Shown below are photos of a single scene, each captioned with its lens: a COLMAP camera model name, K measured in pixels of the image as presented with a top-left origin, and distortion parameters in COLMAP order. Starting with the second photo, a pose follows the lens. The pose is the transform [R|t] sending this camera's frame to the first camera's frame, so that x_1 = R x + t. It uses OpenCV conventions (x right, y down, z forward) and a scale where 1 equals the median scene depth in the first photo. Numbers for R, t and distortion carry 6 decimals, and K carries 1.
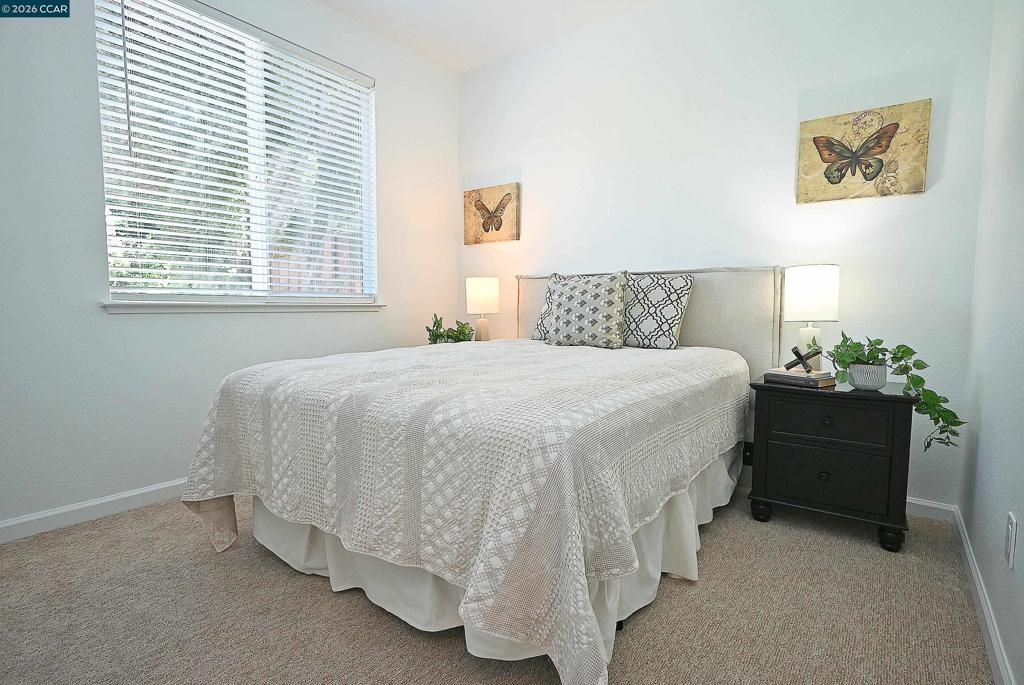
lens RADIAL K [[509.1, 0, 512.0], [0, 509.1, 342.5], [0, 0, 1]] dist [-0.000848, -0.000239]
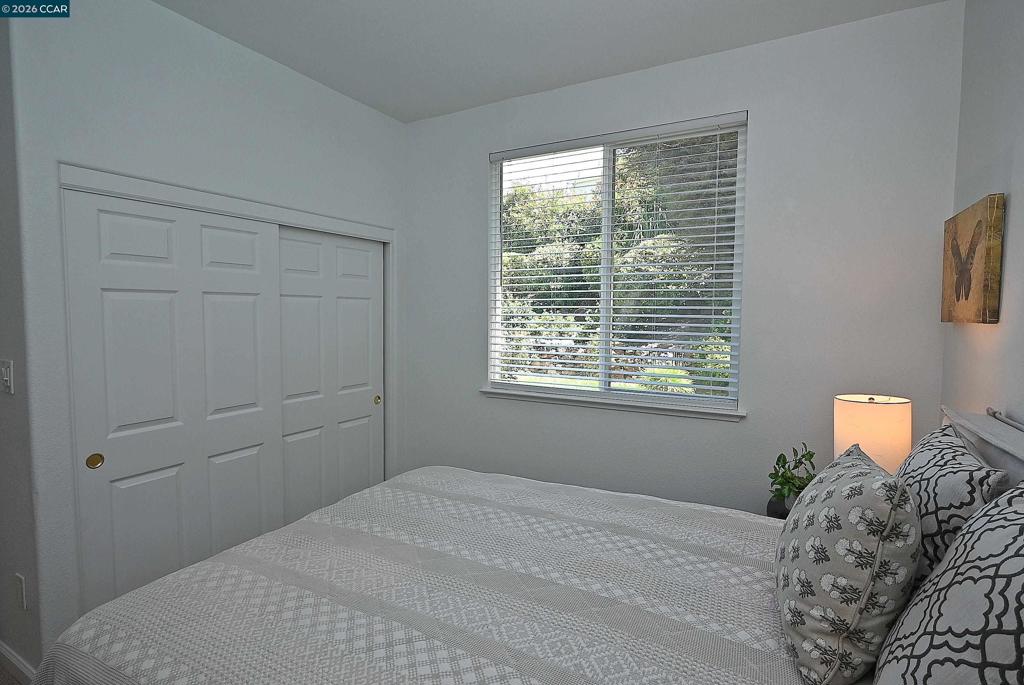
lens RADIAL K [[509.1, 0, 512.0], [0, 509.1, 342.5], [0, 0, 1]] dist [-0.000848, -0.000239]
pose [[0.130644, 0.053895, -0.989963, 0.389361], [-0.075704, 0.996148, 0.044241, -0.174267], [0.988535, 0.069164, 0.134220, 0.539154]]
